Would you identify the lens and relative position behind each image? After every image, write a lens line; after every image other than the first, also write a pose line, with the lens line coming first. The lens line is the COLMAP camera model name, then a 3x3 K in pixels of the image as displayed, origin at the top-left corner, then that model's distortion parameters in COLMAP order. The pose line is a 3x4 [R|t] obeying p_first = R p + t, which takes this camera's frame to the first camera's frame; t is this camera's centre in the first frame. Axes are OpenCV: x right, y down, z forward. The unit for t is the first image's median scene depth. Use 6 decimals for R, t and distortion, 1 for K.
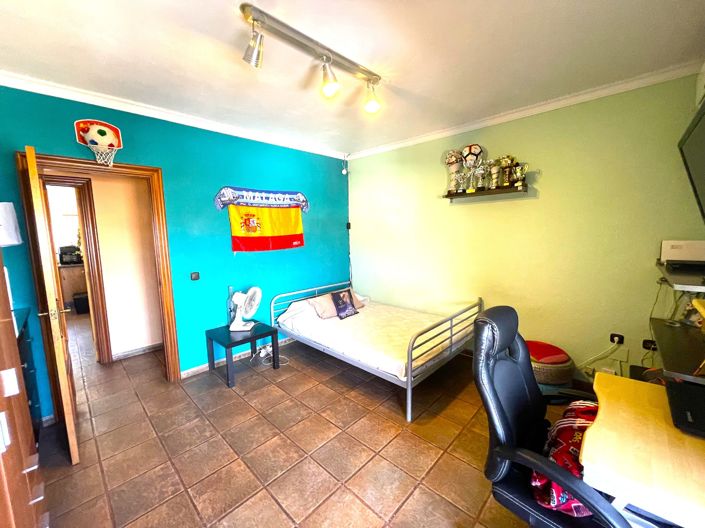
lens RADIAL K [[284.3, 0, 350.7], [0, 284.3, 262.7], [0, 0, 1]] dist [-0.007020, -0.000202]
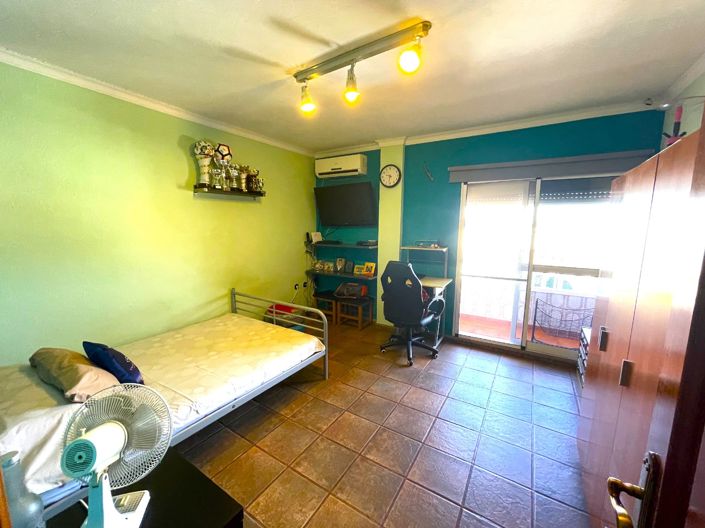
lens RADIAL K [[284.3, 0, 349.9], [0, 284.3, 264.2], [0, 0, 1]] dist [-0.007020, -0.000202]
pose [[-0.190829, -0.122426, 0.973959, -0.830902], [0.107784, 0.983580, 0.144753, -0.095708], [-0.975688, 0.132600, -0.174500, 0.893227]]
